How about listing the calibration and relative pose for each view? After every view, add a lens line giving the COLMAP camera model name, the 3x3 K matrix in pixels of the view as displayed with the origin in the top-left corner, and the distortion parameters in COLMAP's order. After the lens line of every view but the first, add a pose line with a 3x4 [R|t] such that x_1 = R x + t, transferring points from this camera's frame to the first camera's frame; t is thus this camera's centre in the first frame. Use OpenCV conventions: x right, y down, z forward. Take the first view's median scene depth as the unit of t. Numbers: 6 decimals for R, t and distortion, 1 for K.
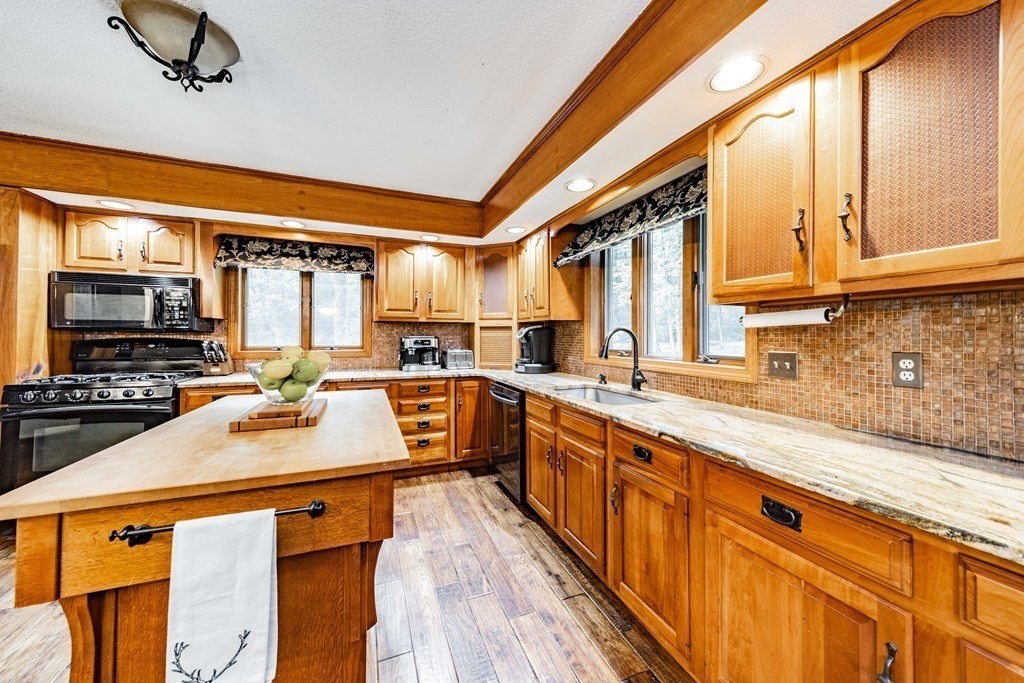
lens RADIAL K [[368.7, 0, 516.8], [0, 368.7, 333.0], [0, 0, 1]] dist [0.009007, -0.000555]
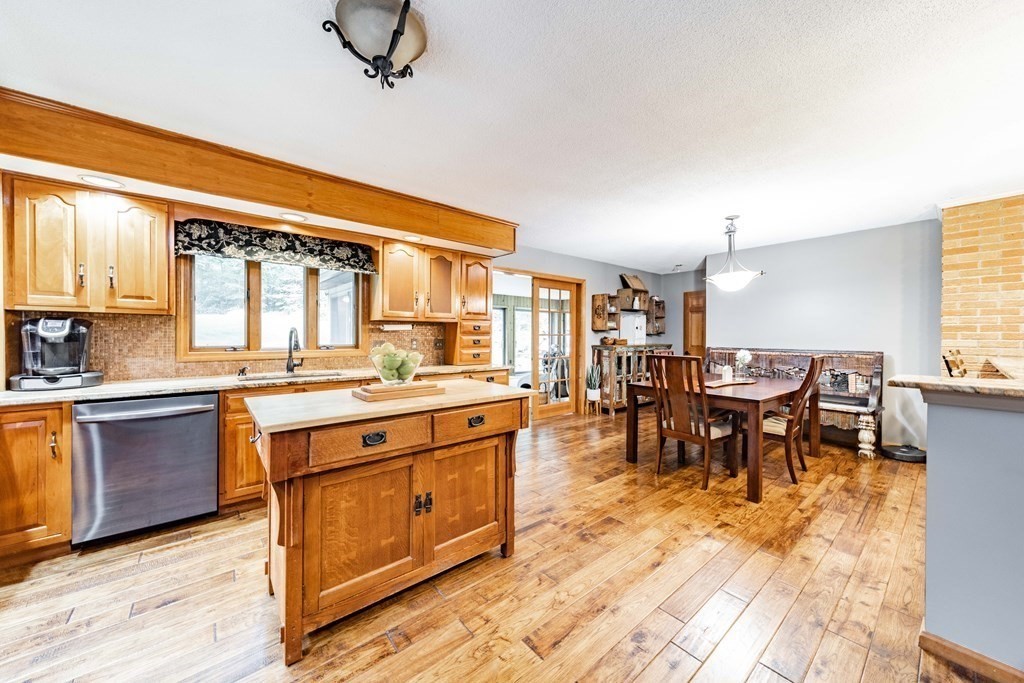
lens RADIAL K [[388.6, 0, 519.8], [0, 388.6, 335.5], [0, 0, 1]] dist [0.007095, 0.000071]
pose [[-0.334604, -0.007861, 0.942326, -1.139841], [-0.015008, 0.999883, 0.003012, -0.001220], [-0.942239, -0.013135, -0.334683, 0.585806]]
